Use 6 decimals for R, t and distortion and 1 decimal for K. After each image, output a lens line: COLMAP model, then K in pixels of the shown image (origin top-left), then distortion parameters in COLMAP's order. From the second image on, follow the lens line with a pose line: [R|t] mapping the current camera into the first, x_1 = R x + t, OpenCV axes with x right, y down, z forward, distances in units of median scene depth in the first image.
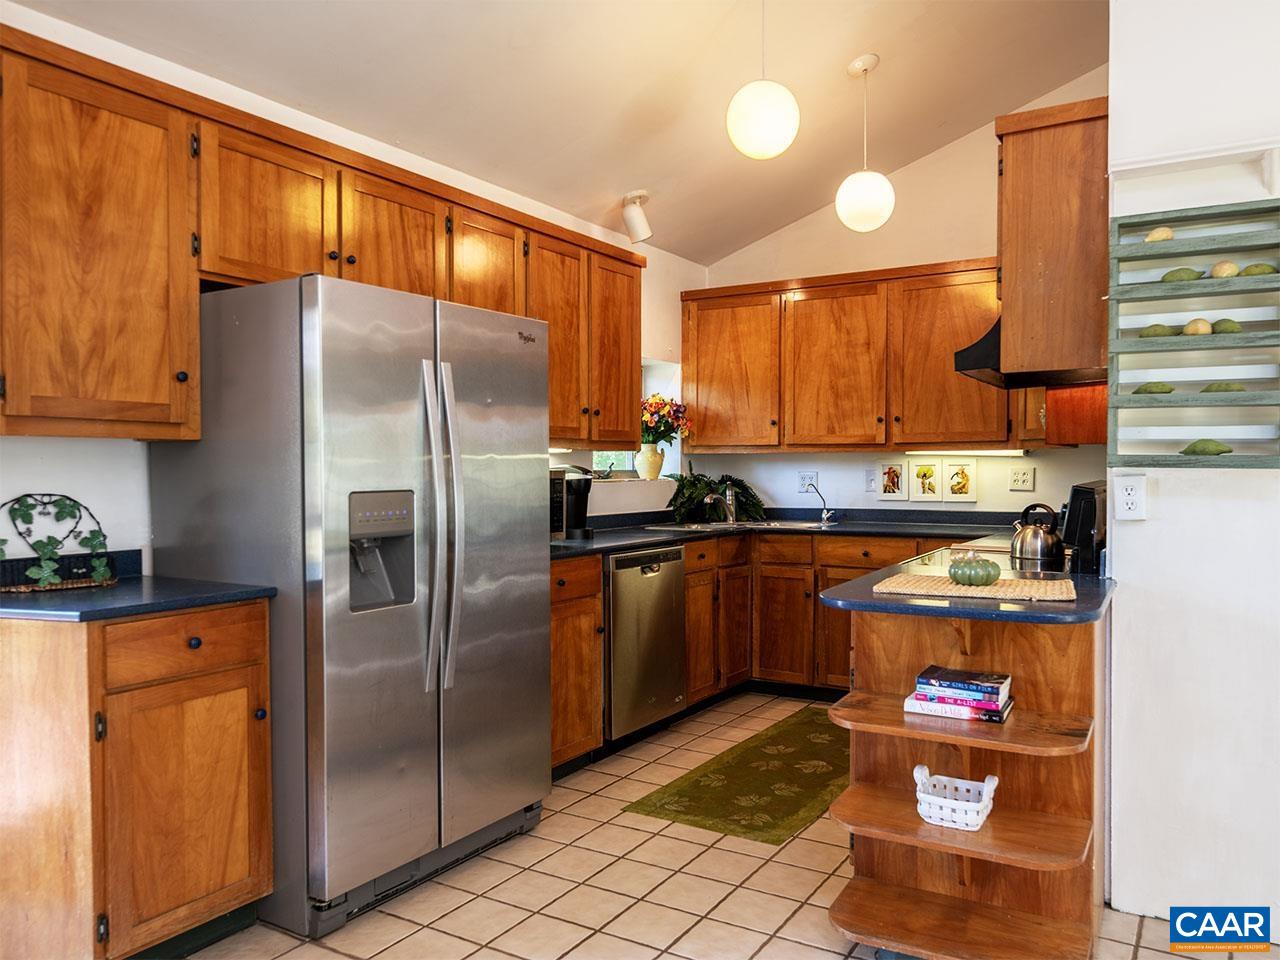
lens RADIAL K [[946.6, 0, 640.0], [0, 946.6, 480.0], [0, 0, 1]] dist [0.004843, 0.002436]
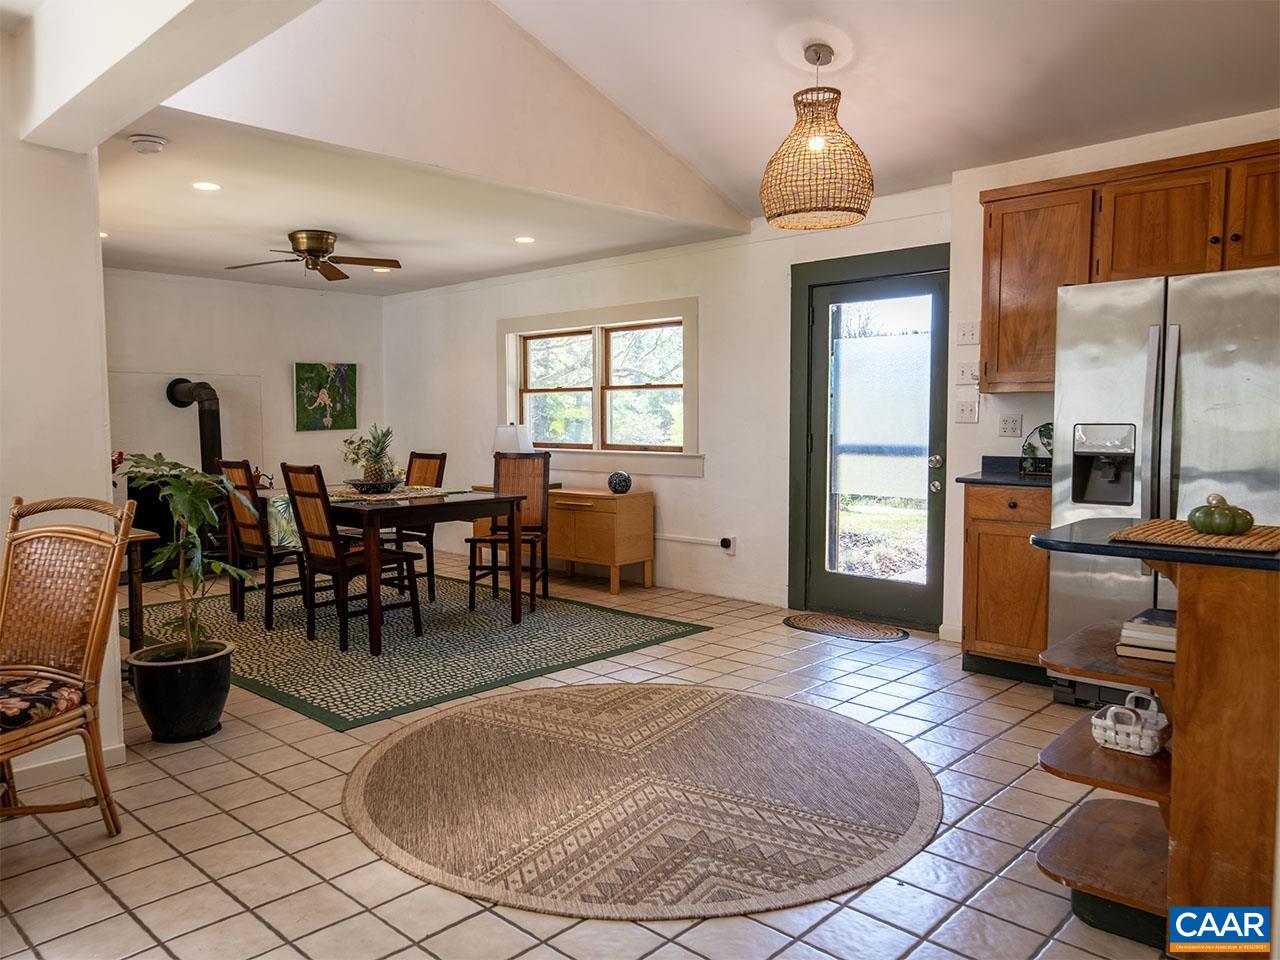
lens RADIAL K [[946.6, 0, 640.0], [0, 946.6, 480.0], [0, 0, 1]] dist [0.004843, 0.002436]
pose [[-0.216764, 0.067837, -0.973864, 0.914636], [-0.008946, 0.997403, 0.071468, 0.000533], [0.976183, 0.024204, -0.215594, 0.436900]]
